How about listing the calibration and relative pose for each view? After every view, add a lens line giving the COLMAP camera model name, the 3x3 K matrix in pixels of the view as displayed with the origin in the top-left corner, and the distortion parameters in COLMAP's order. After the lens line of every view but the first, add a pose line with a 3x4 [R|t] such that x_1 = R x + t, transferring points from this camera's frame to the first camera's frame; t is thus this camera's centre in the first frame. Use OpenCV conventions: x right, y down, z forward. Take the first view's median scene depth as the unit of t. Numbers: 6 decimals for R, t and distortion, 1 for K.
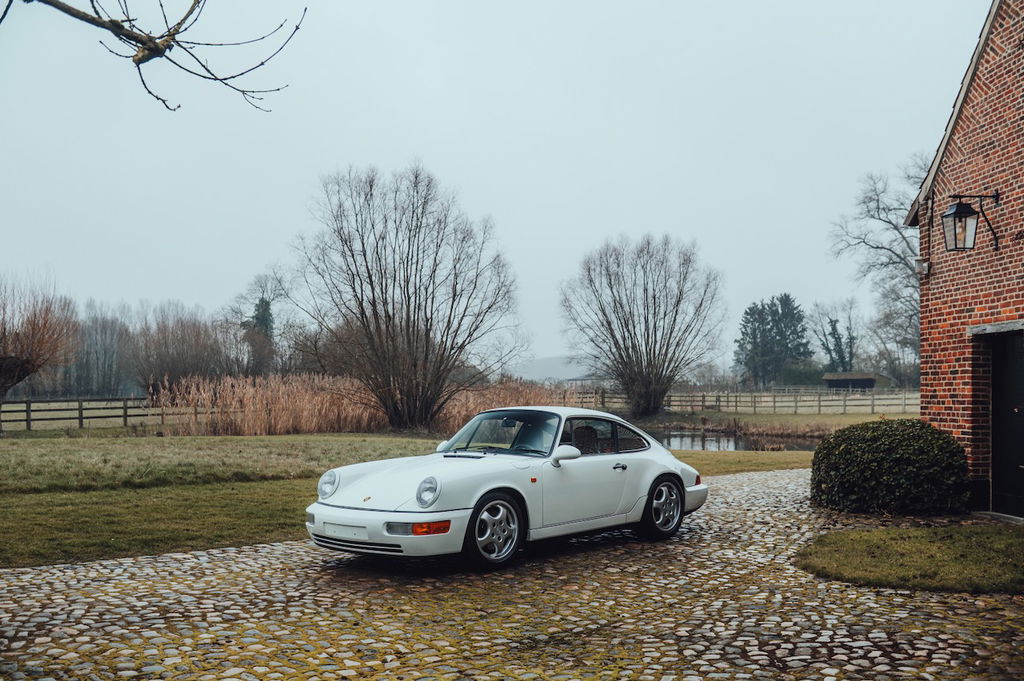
lens RADIAL K [[1065.7, 0, 511.0], [0, 1065.7, 345.7], [0, 0, 1]] dist [-0.005267, 0.000000]
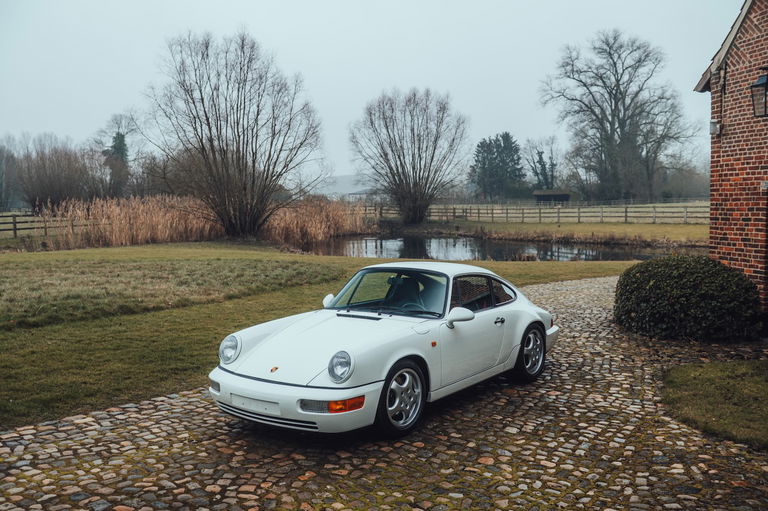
lens RADIAL K [[769.6, 0, 384.7], [0, 769.6, 250.0], [0, 0, 1]] dist [-0.008334, 0.000000]
pose [[0.994770, -0.007135, 0.101891, -0.046655], [-0.003666, 0.994420, 0.105431, -0.019773], [-0.102075, -0.105254, 0.989193, 0.127551]]
